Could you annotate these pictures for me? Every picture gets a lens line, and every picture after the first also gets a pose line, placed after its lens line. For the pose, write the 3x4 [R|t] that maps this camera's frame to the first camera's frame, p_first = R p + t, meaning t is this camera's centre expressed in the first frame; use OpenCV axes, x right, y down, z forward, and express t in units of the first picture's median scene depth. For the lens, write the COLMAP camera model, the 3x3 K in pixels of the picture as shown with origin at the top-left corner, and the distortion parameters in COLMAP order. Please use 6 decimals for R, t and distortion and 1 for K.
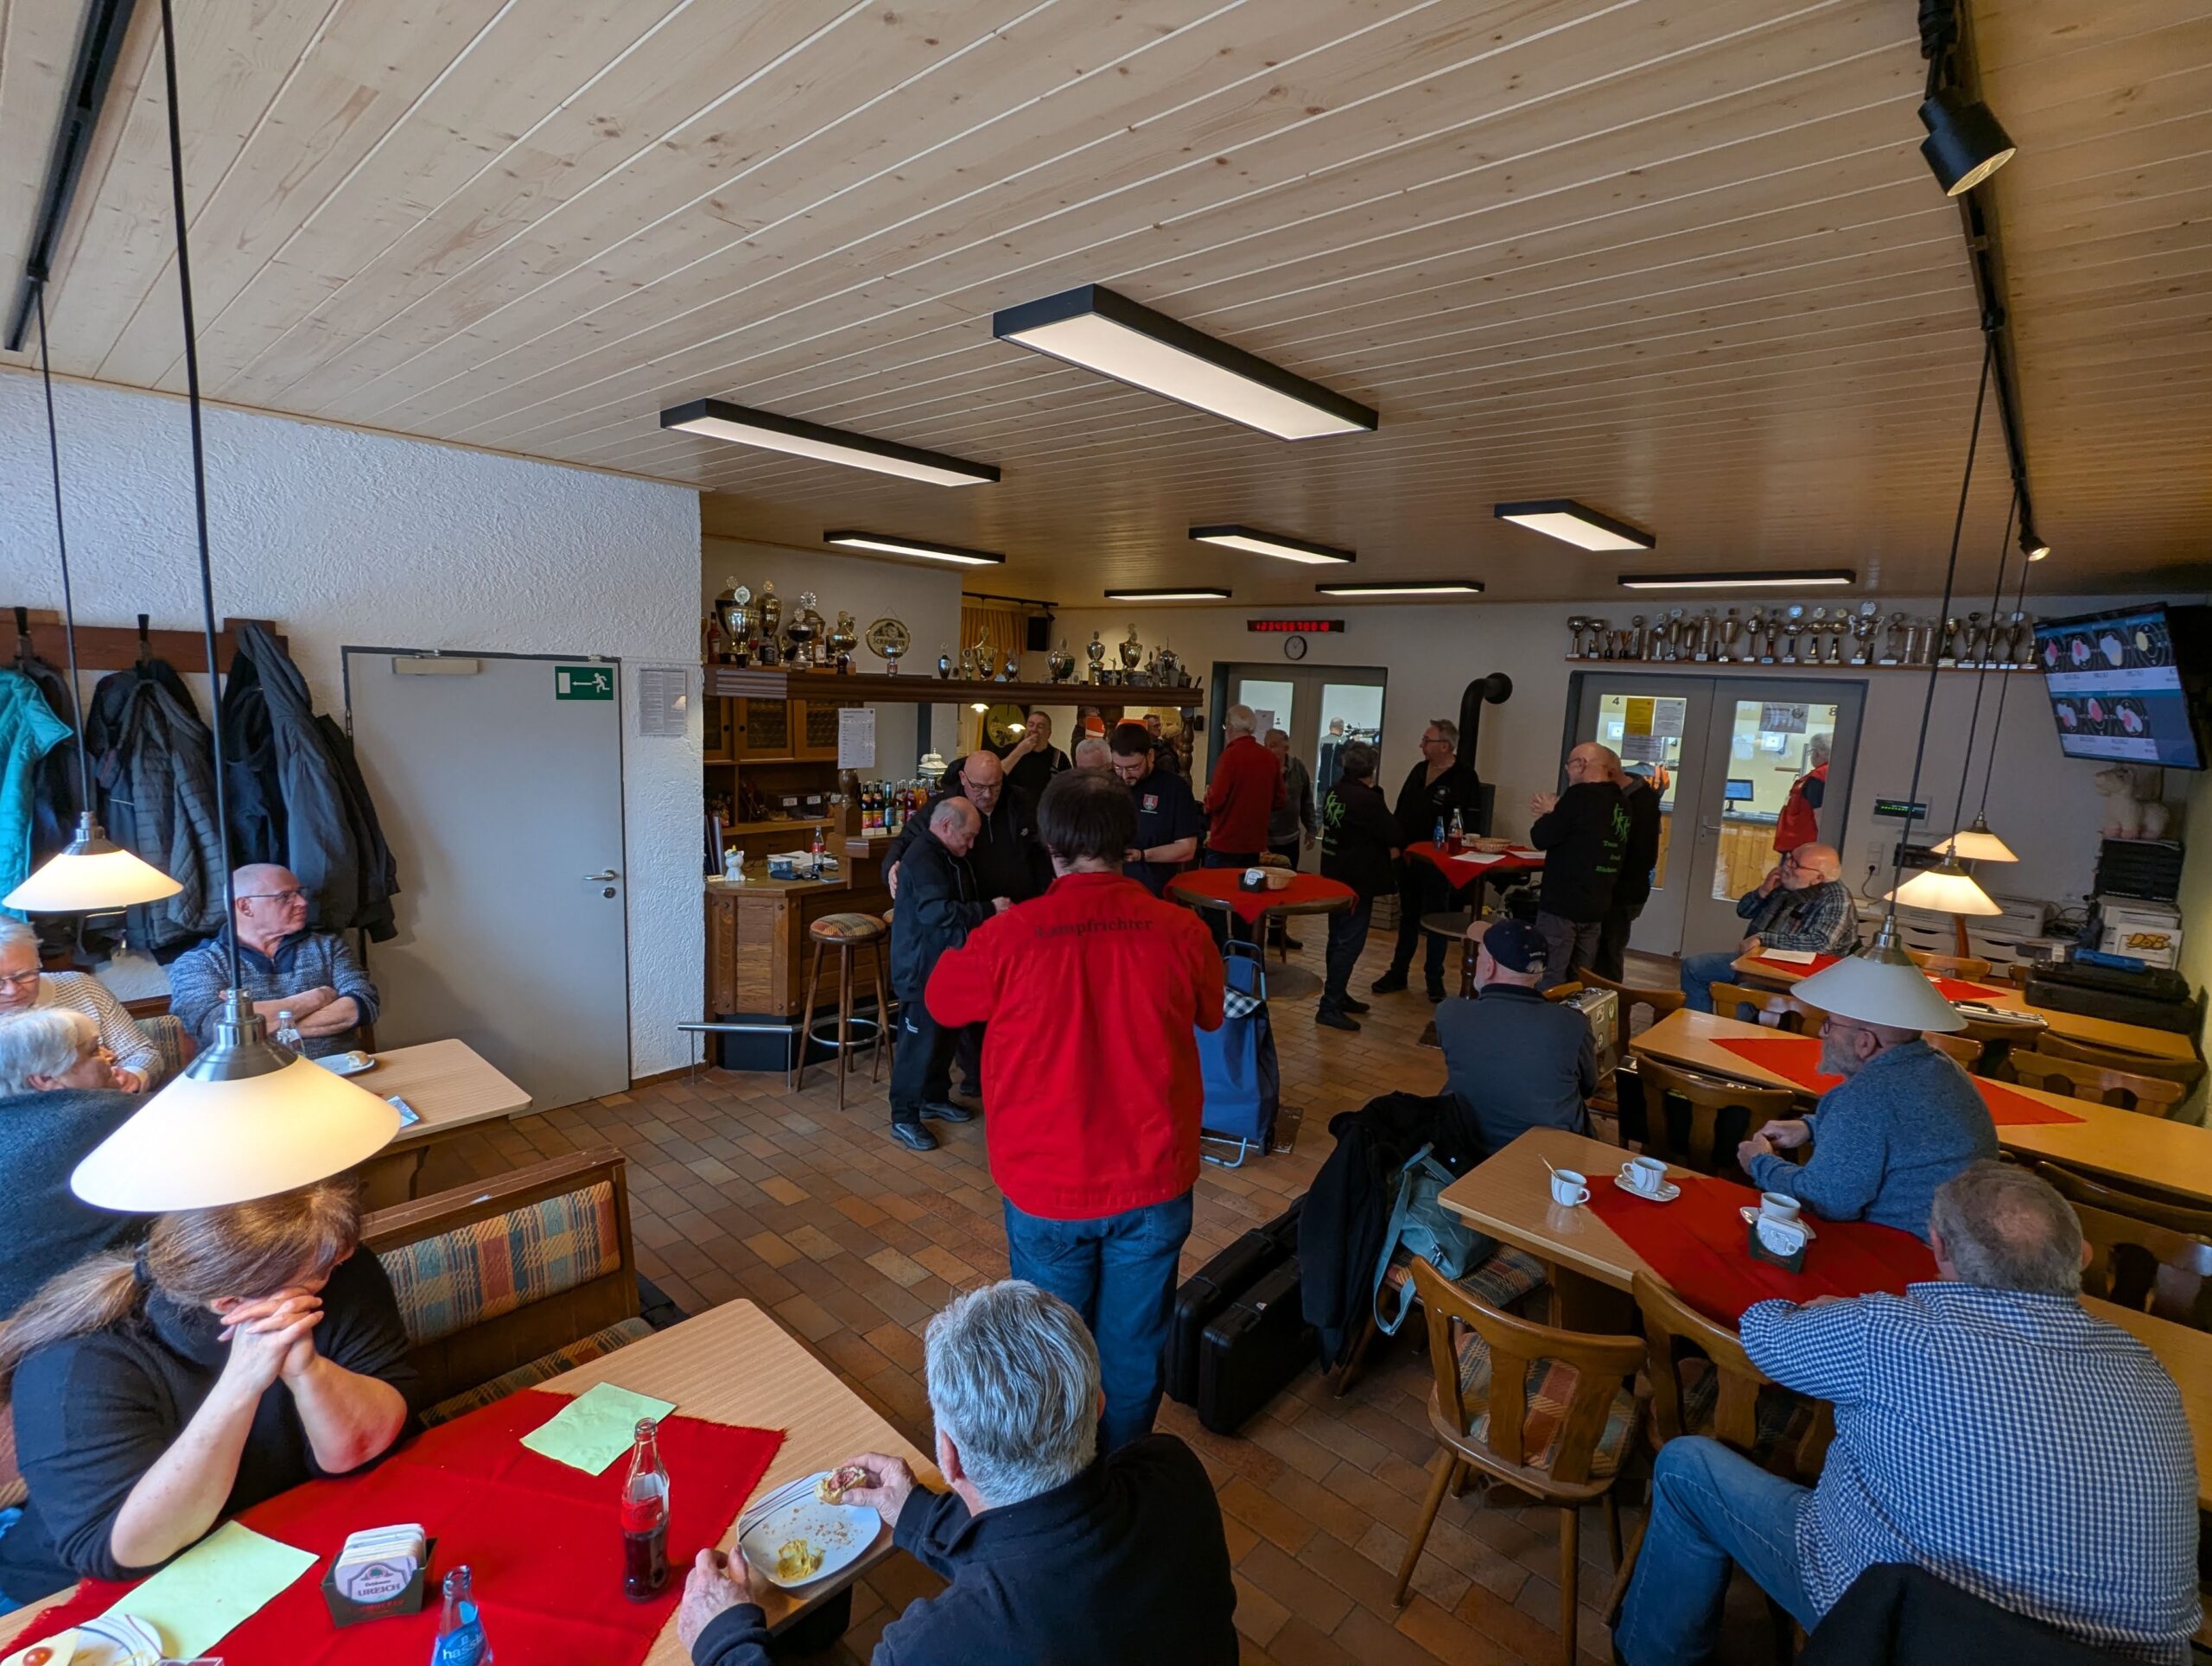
lens RADIAL K [[1044.8, 0, 1109.7], [0, 1044.8, 834.0], [0, 0, 1]] dist [-0.011491, -0.000283]
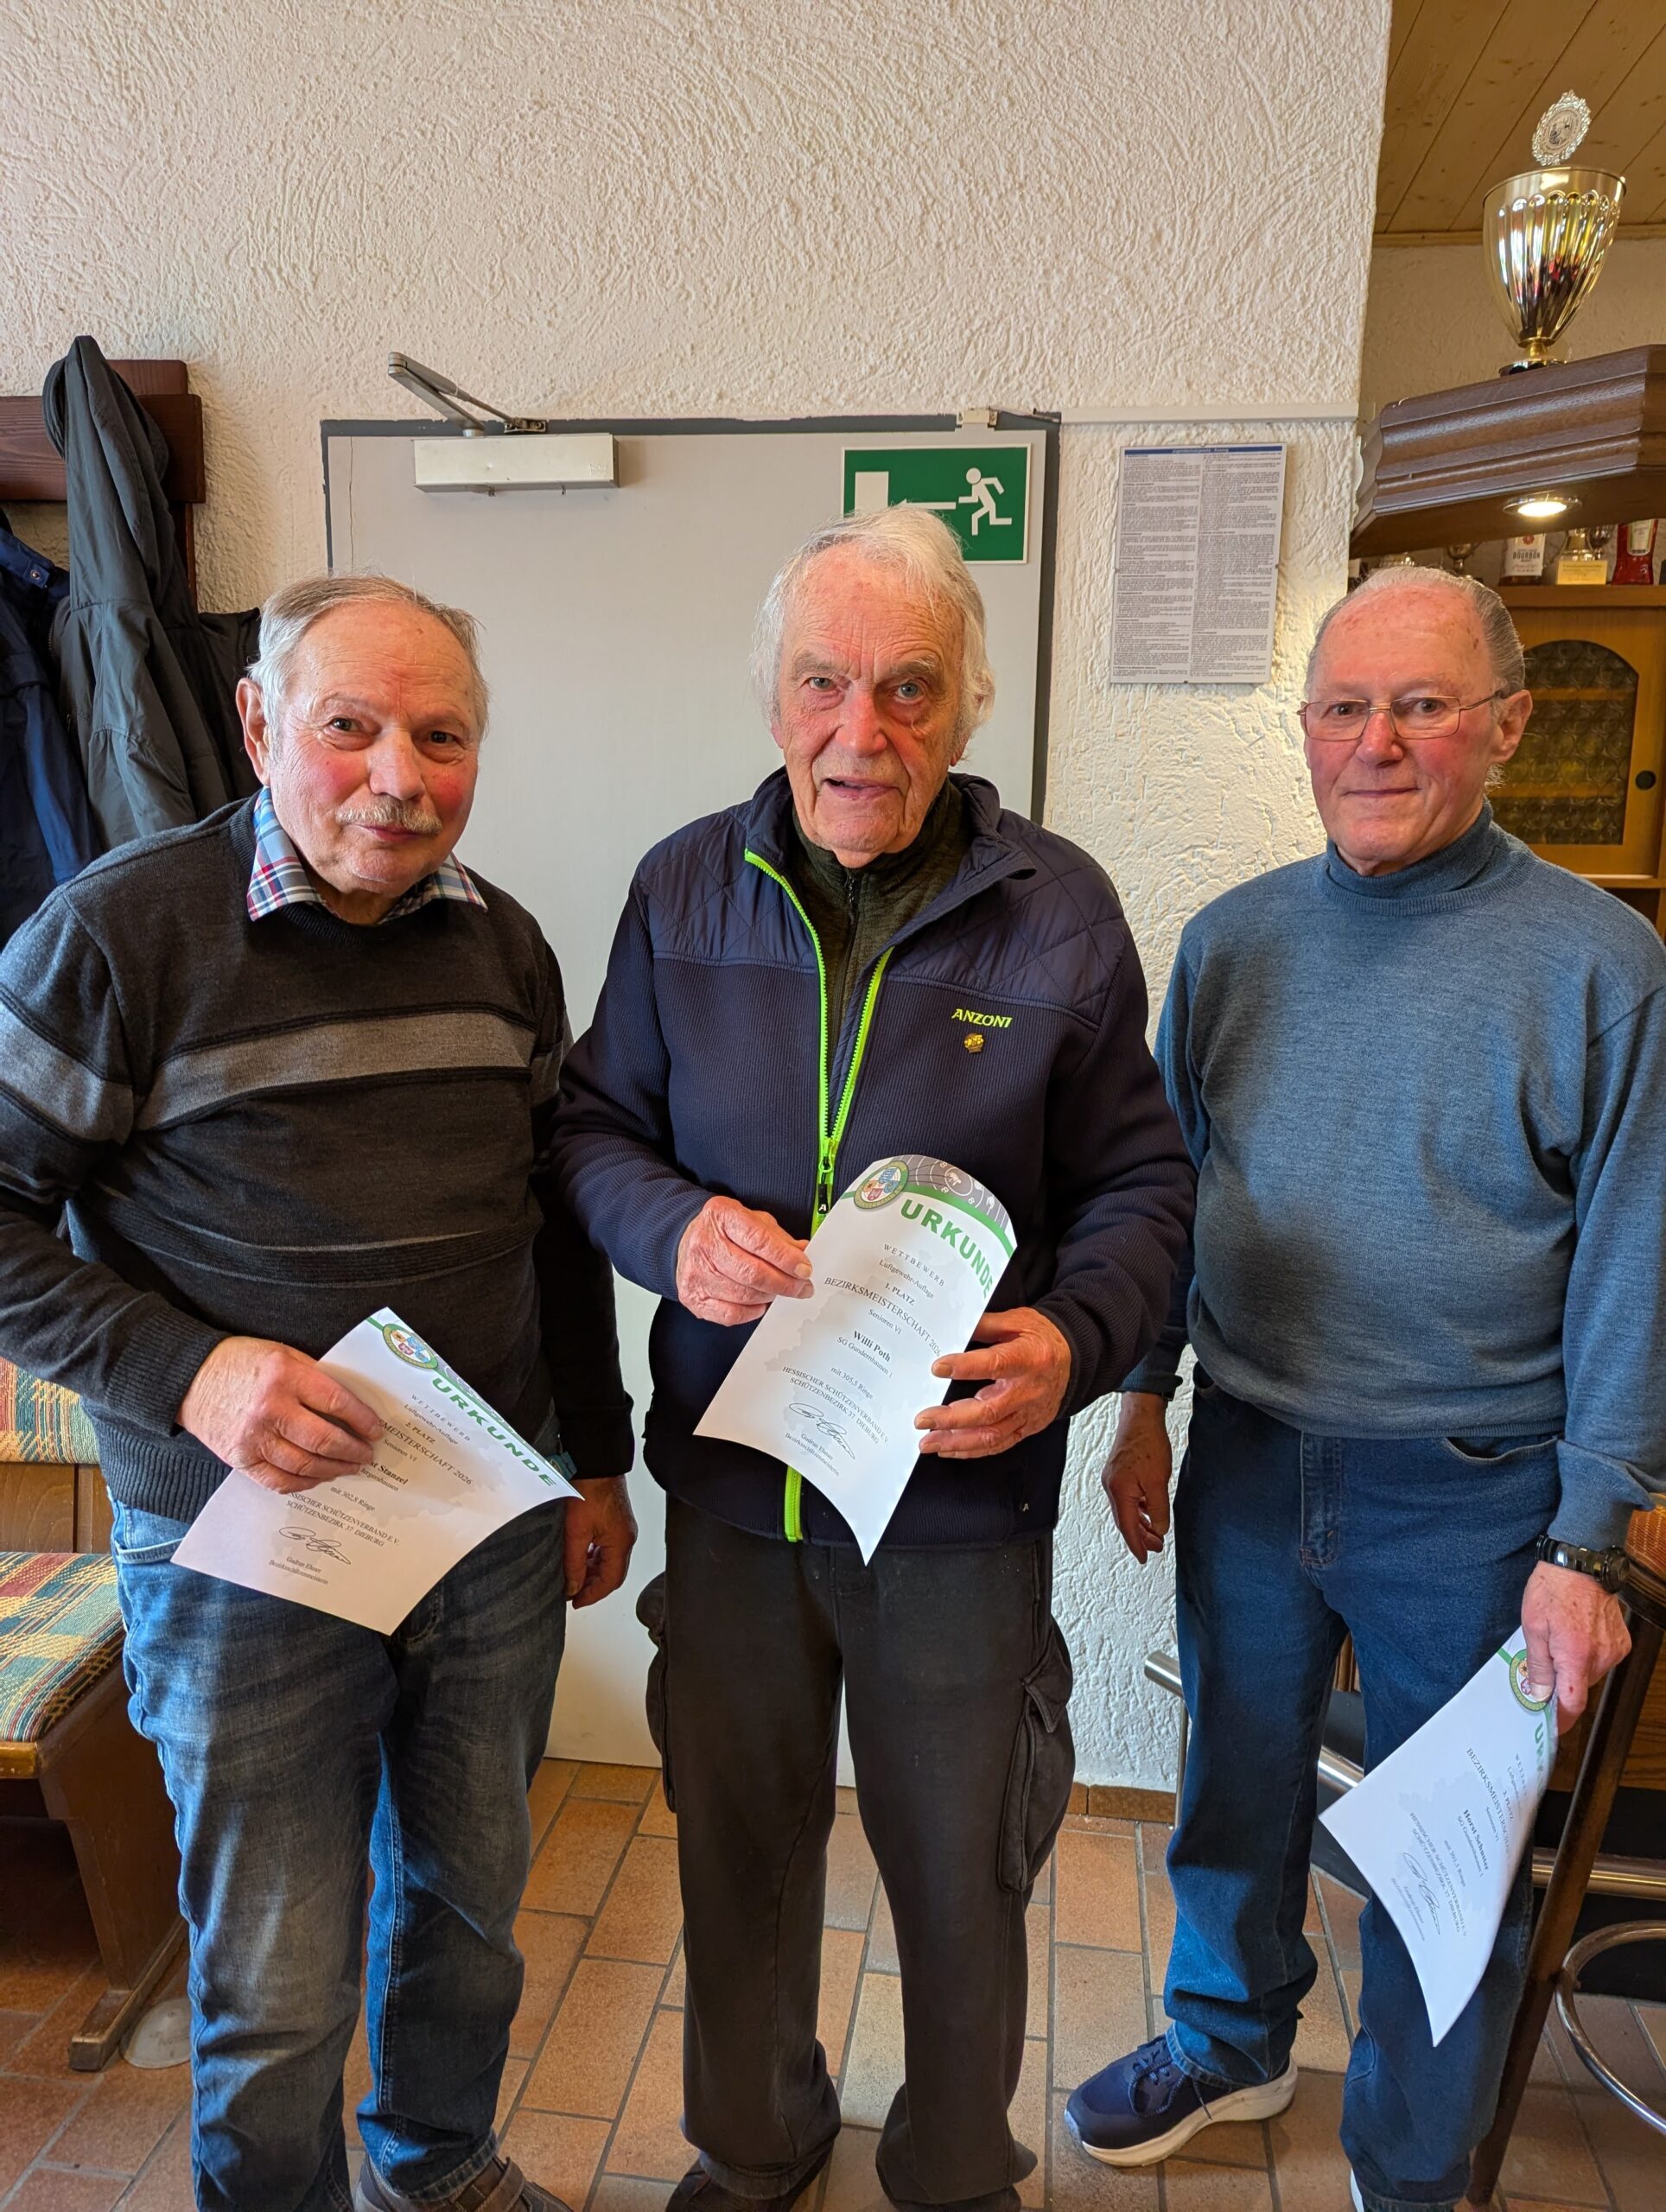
lens RADIAL K [[1567.2, 0, 841.8], [0, 1567.2, 1098.4], [0, 0, 1]] dist [0.057180, -0.048583]
pose [[0.564259, 0.105759, -0.818796, -0.106813], [-0.116585, 0.992030, 0.047792, 0.010100], [0.817325, 0.068492, 0.572092, 0.658575]]
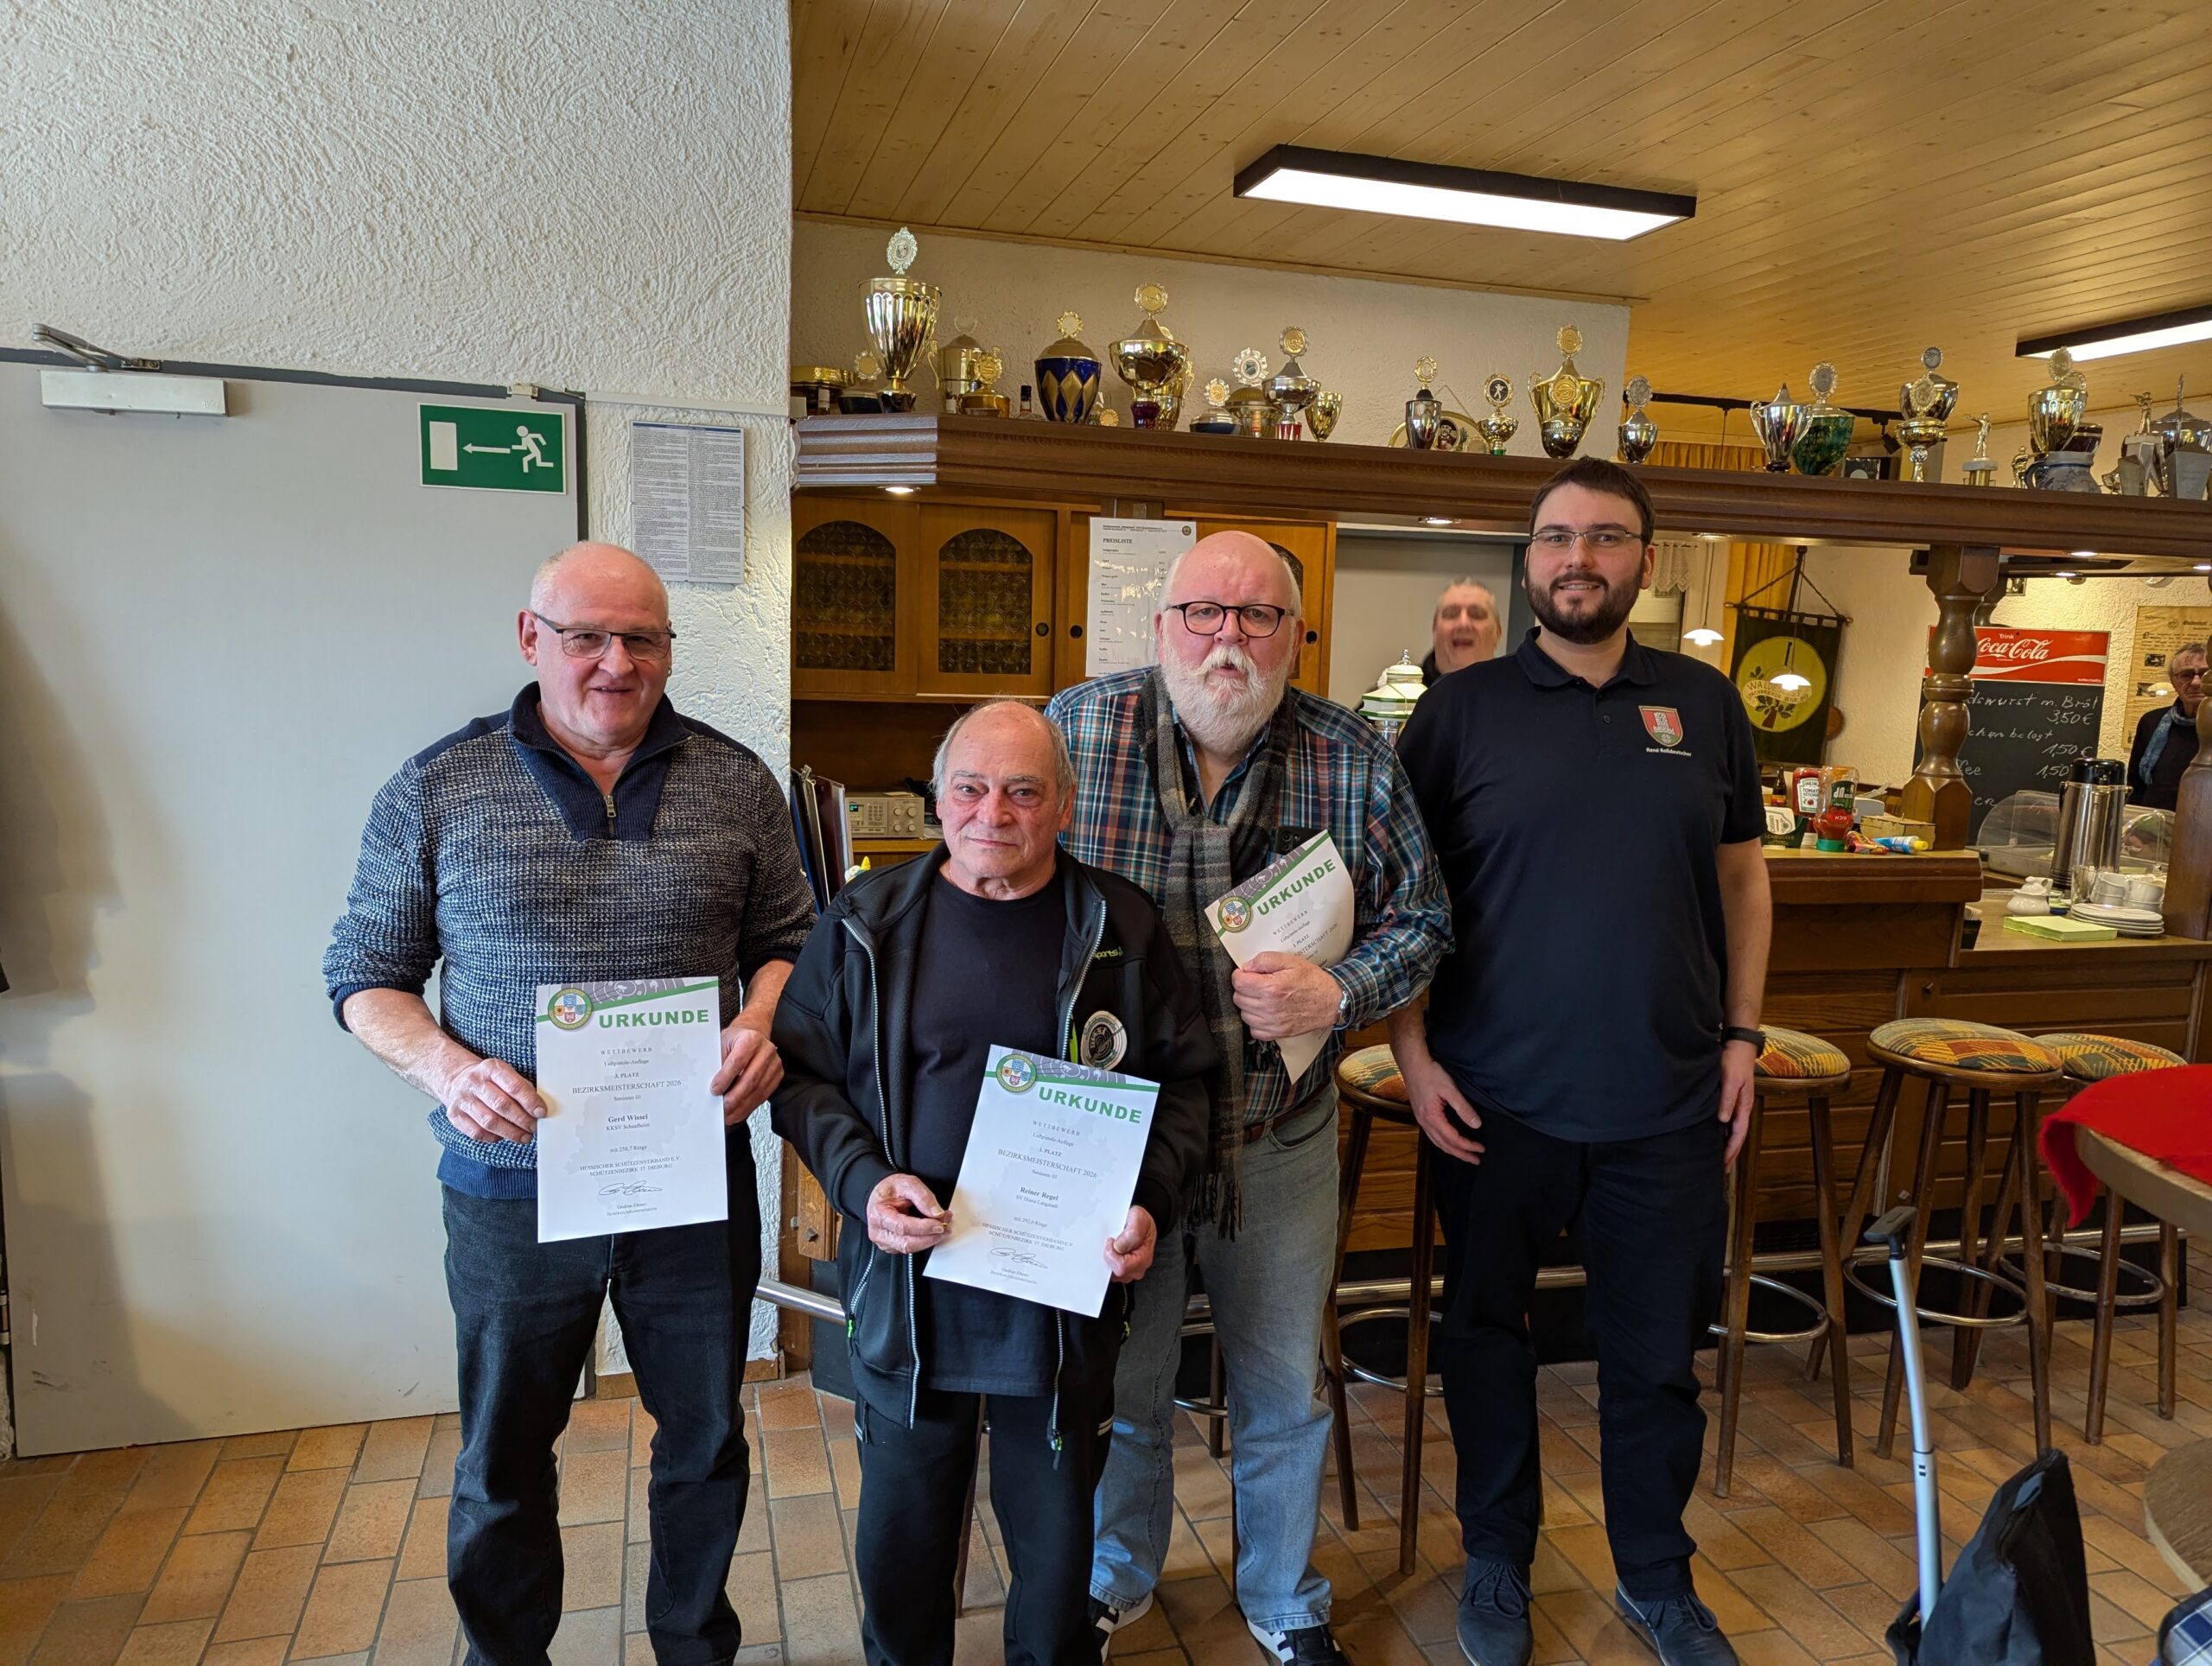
lens RADIAL K [[1567.2, 0, 1099.1], [0, 1567.2, 838.1], [0, 0, 1]] dist [0.057180, -0.048583]
pose [[0.848865, 0.053817, -0.525863, 0.055231], [-0.074119, 0.997094, -0.017603, 0.007717], [0.523388, 0.053919, 0.850387, 0.533181]]
